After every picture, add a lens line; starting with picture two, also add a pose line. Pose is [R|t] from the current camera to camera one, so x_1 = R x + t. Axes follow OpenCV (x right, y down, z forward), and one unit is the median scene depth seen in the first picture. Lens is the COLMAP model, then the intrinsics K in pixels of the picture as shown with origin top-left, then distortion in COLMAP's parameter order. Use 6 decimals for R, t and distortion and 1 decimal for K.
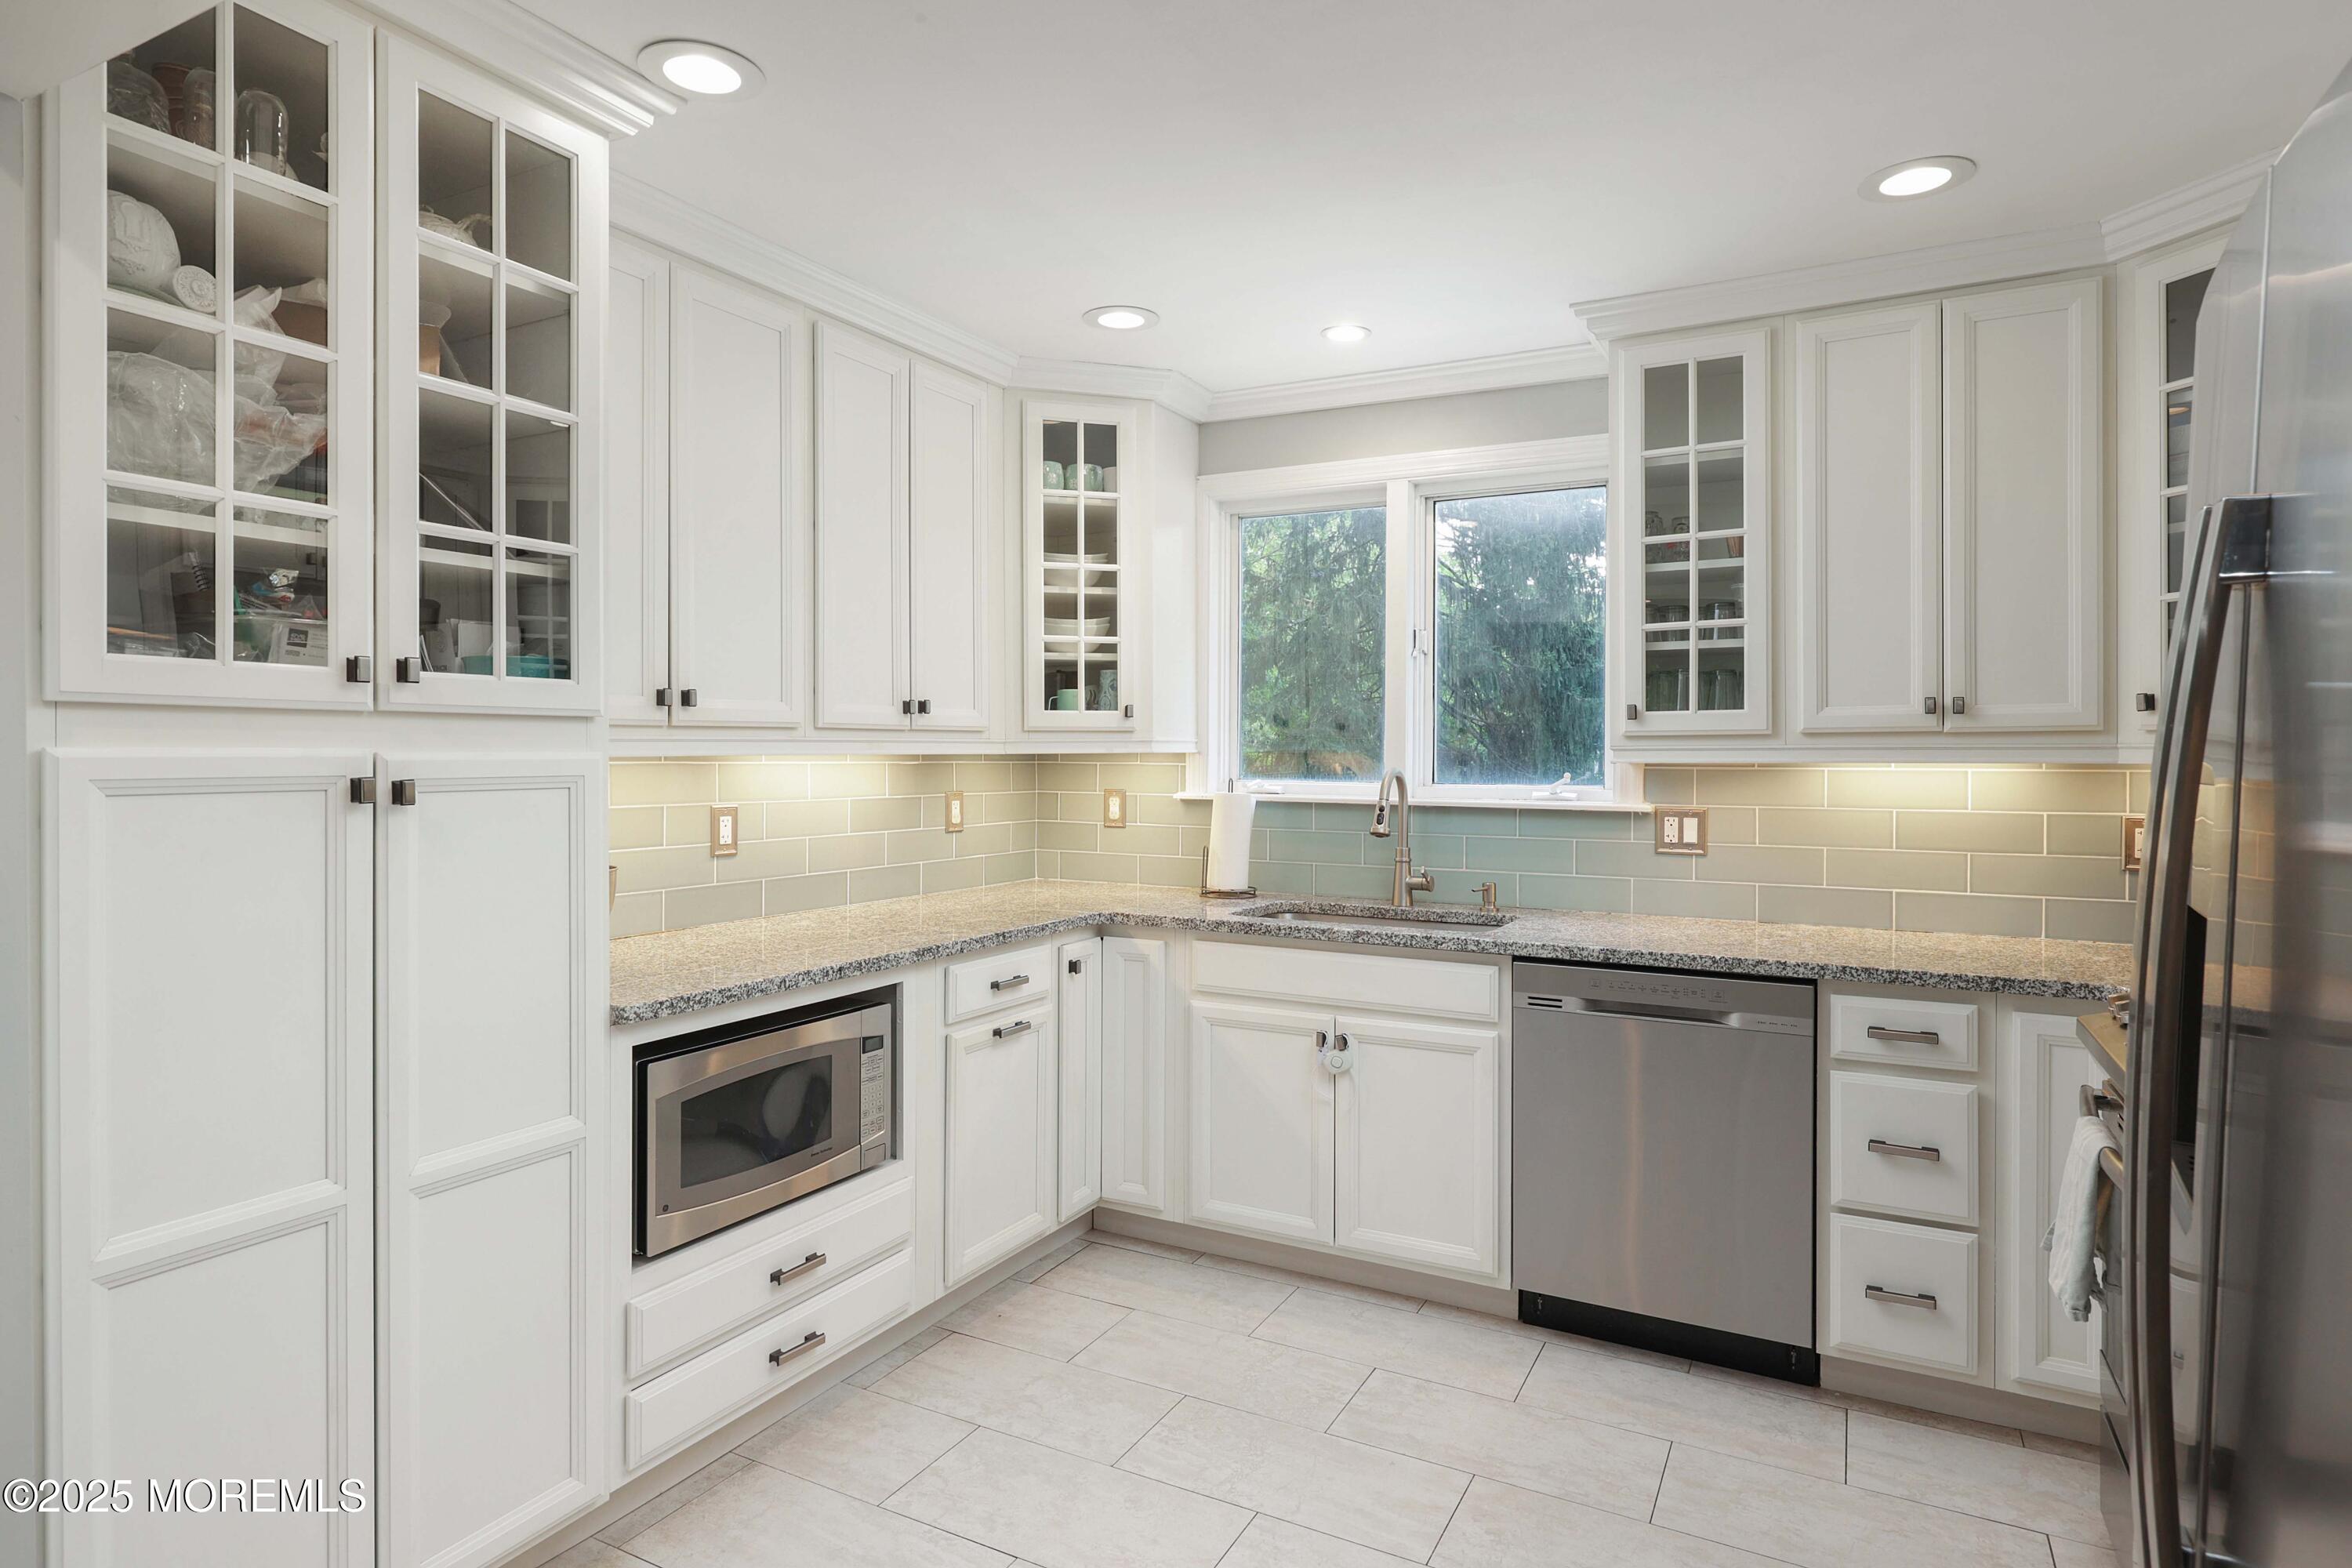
lens RADIAL K [[1256.2, 0, 1098.7], [0, 1256.2, 697.8], [0, 0, 1]] dist [0.006079, -0.000764]
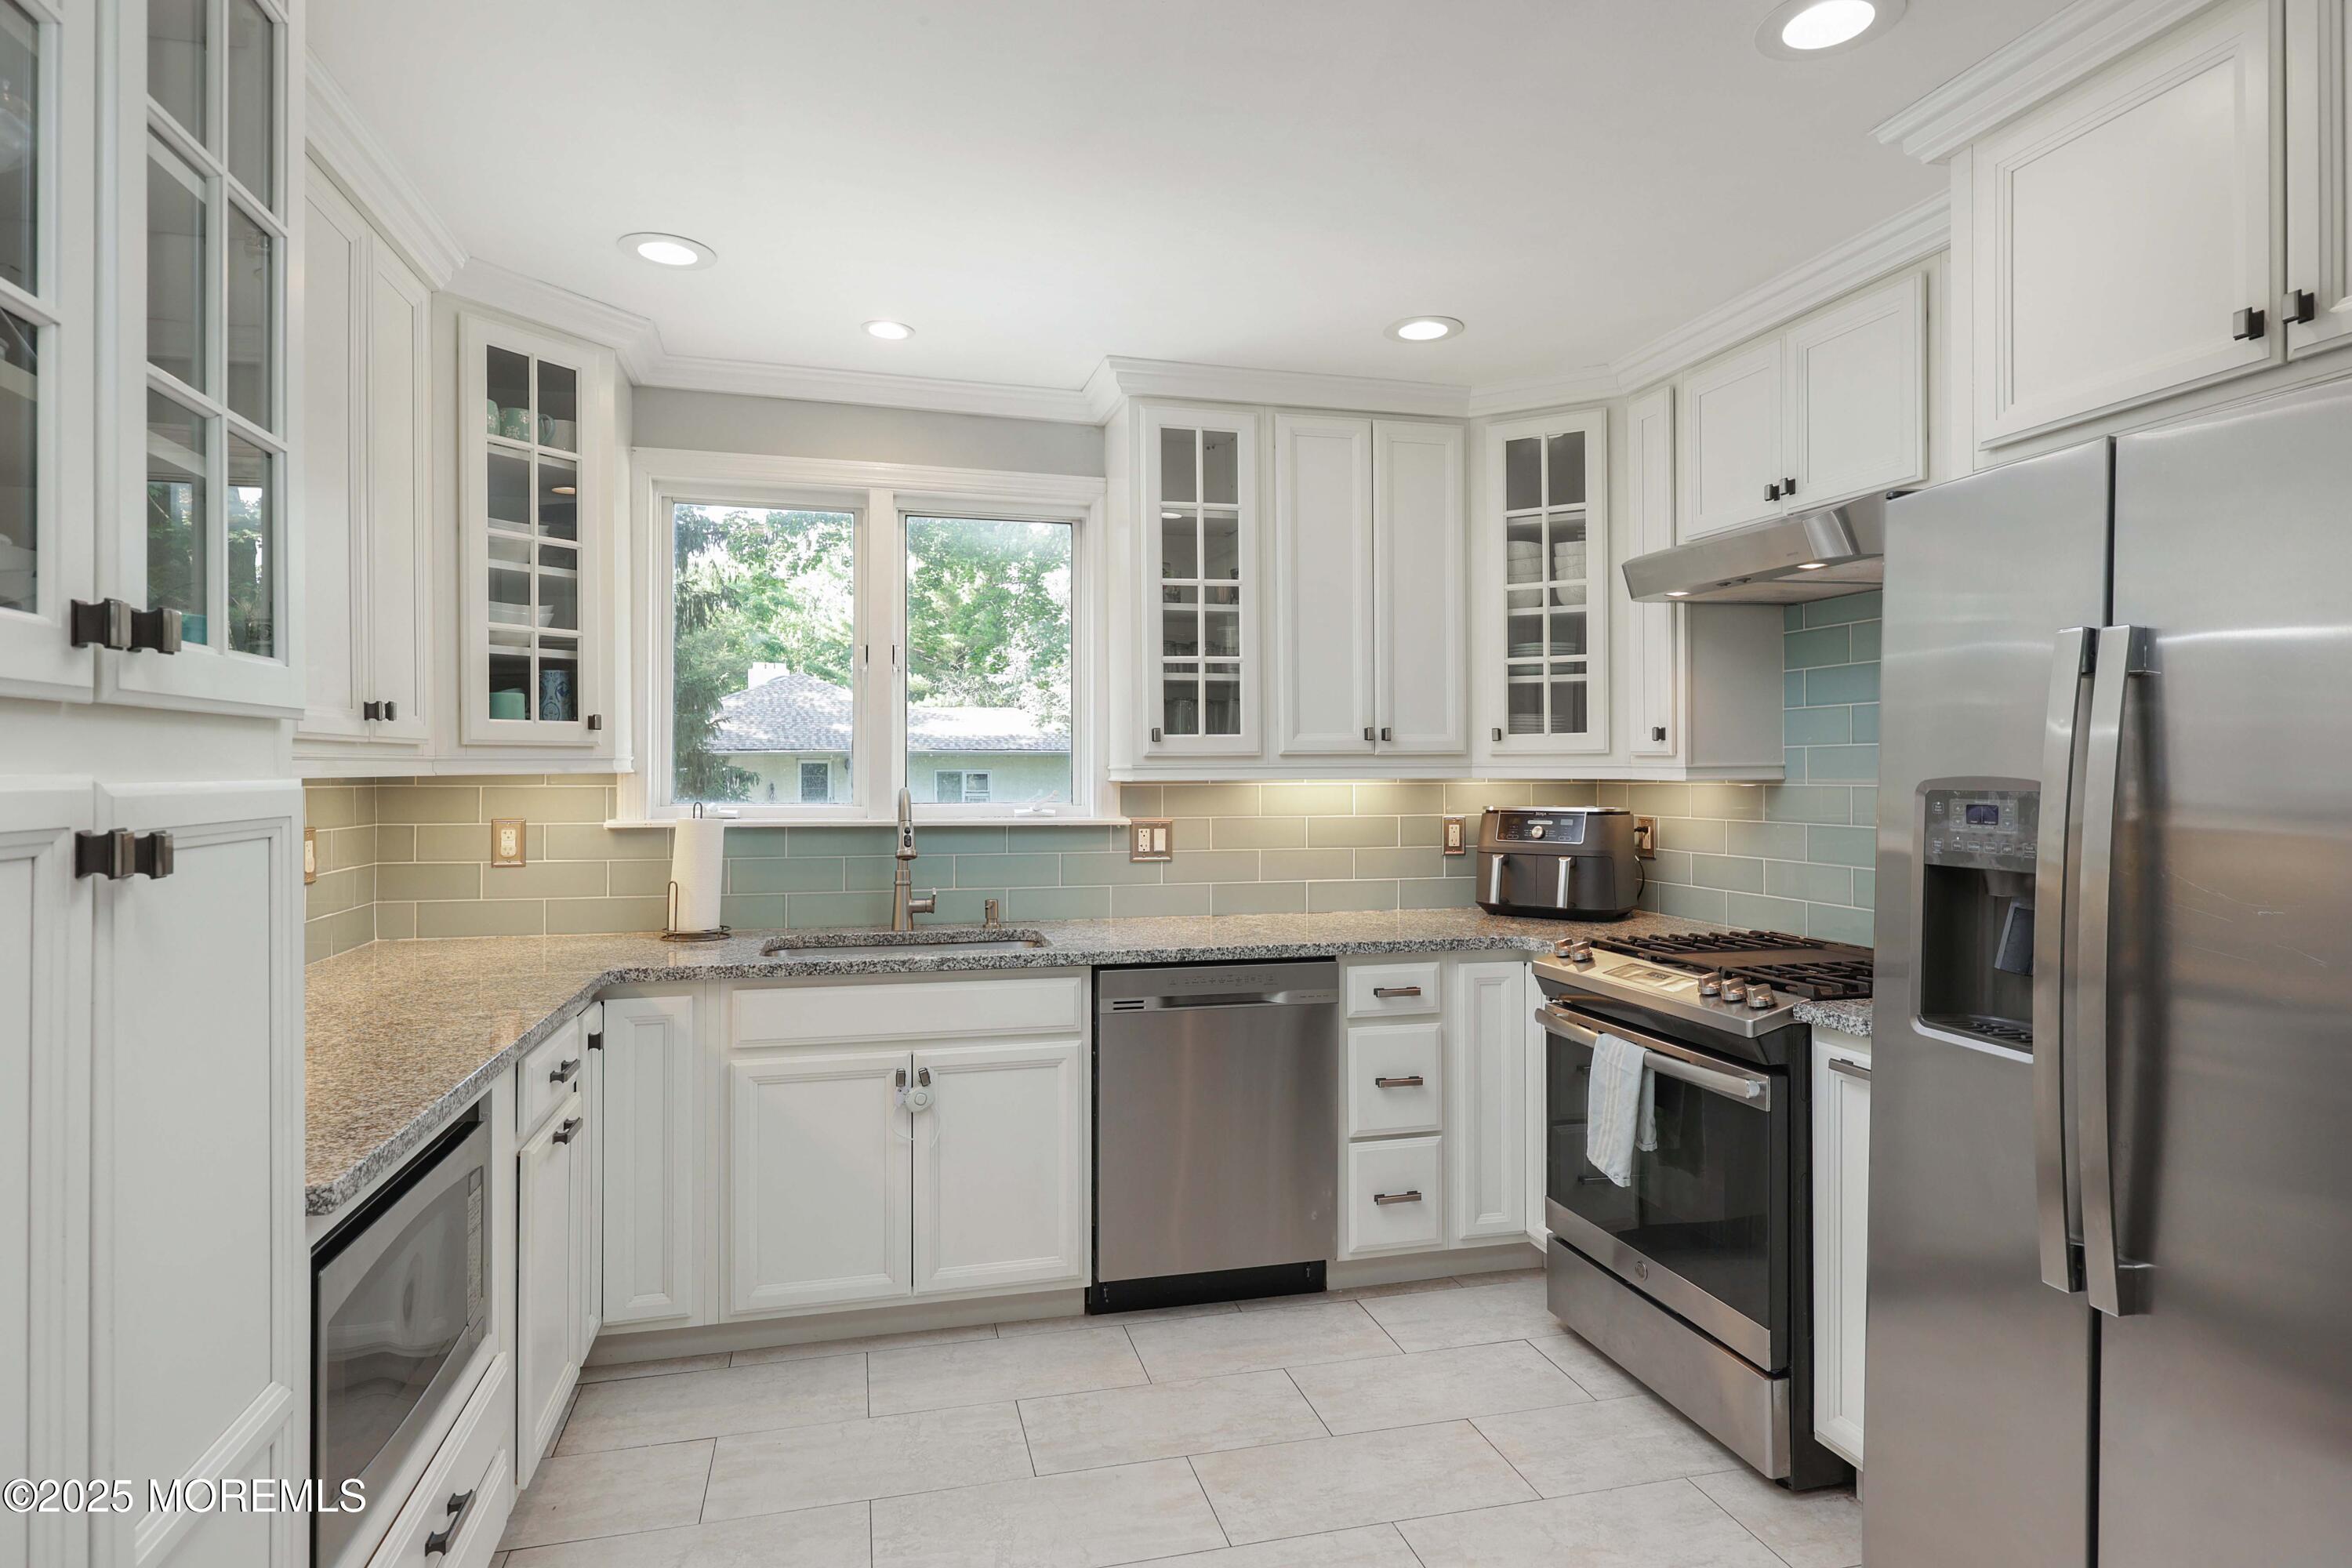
lens RADIAL K [[1256.2, 0, 1252.1], [0, 1256.2, 708.6], [0, 0, 1]] dist [0.006079, -0.000764]
pose [[0.729815, 0.031186, 0.682933, -0.311842], [-0.027292, 0.999492, -0.016476, 0.004666], [-0.683099, -0.006615, 0.730295, 0.151901]]
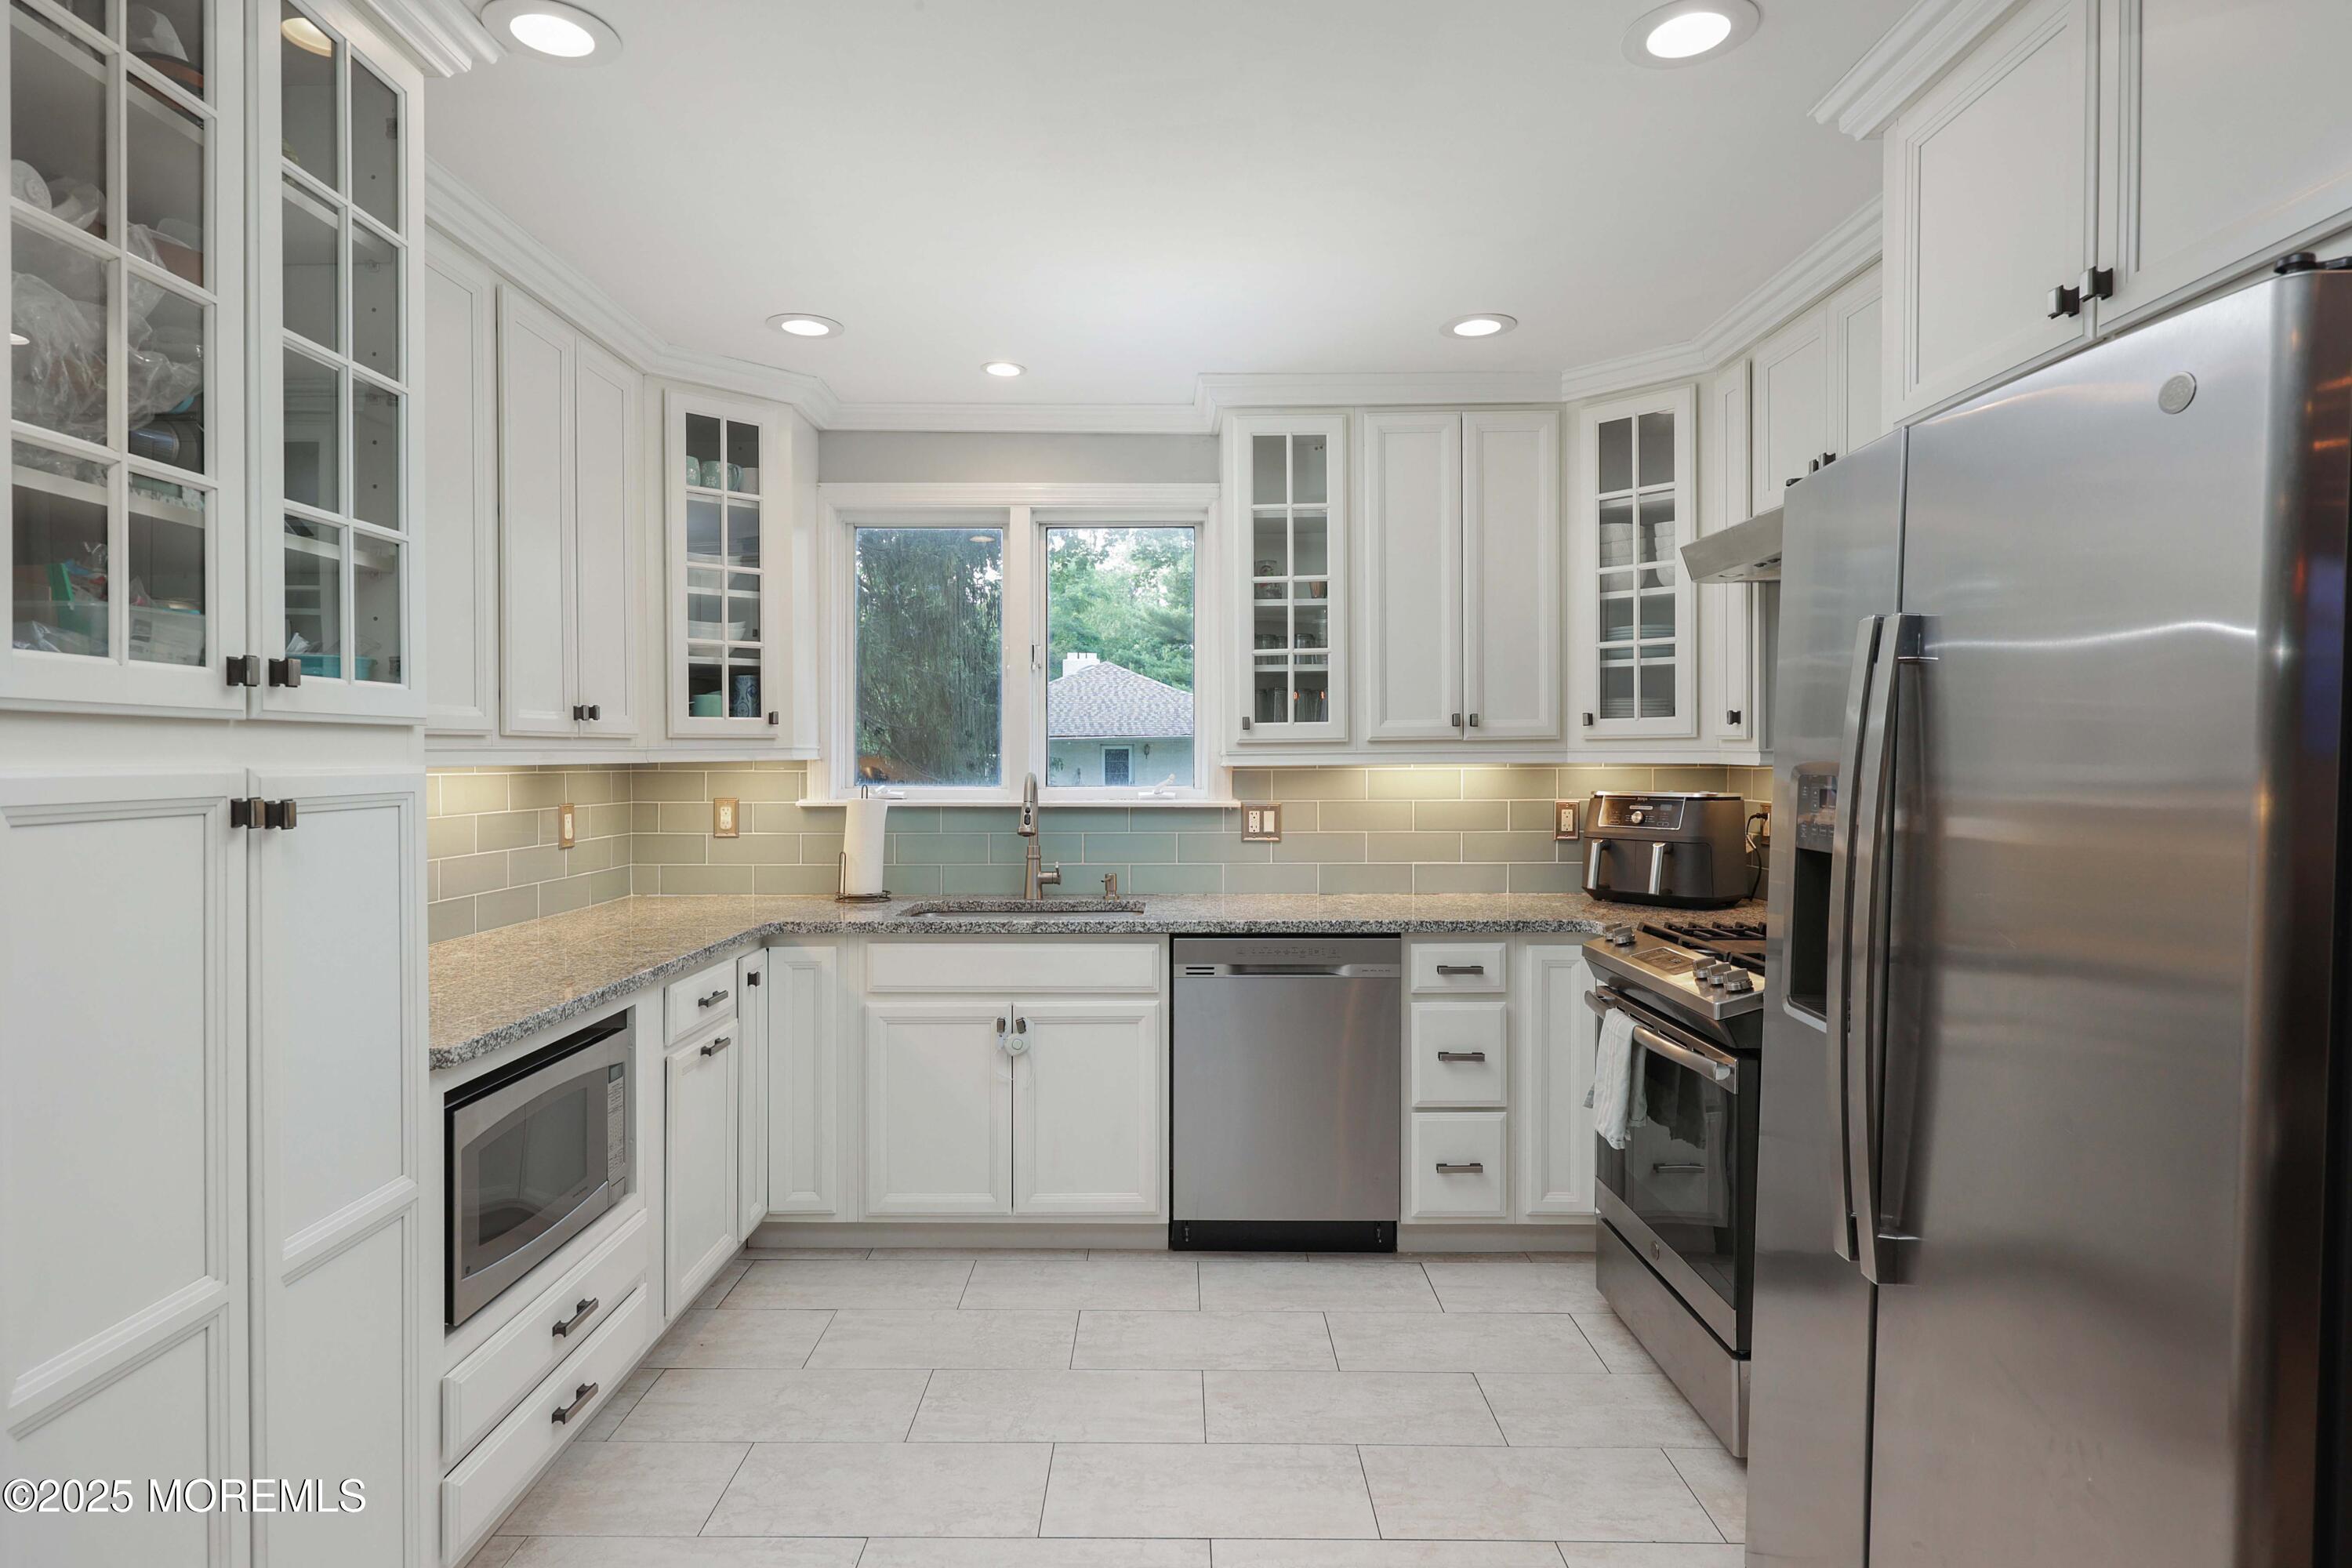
lens RADIAL K [[1256.2, 0, 1168.2], [0, 1256.2, 696.8], [0, 0, 1]] dist [0.006079, -0.000764]
pose [[0.885449, 0.016102, 0.464457, -0.223088], [-0.014031, 0.999870, -0.007914, -0.003626], [-0.464524, 0.000491, 0.885560, -0.023112]]
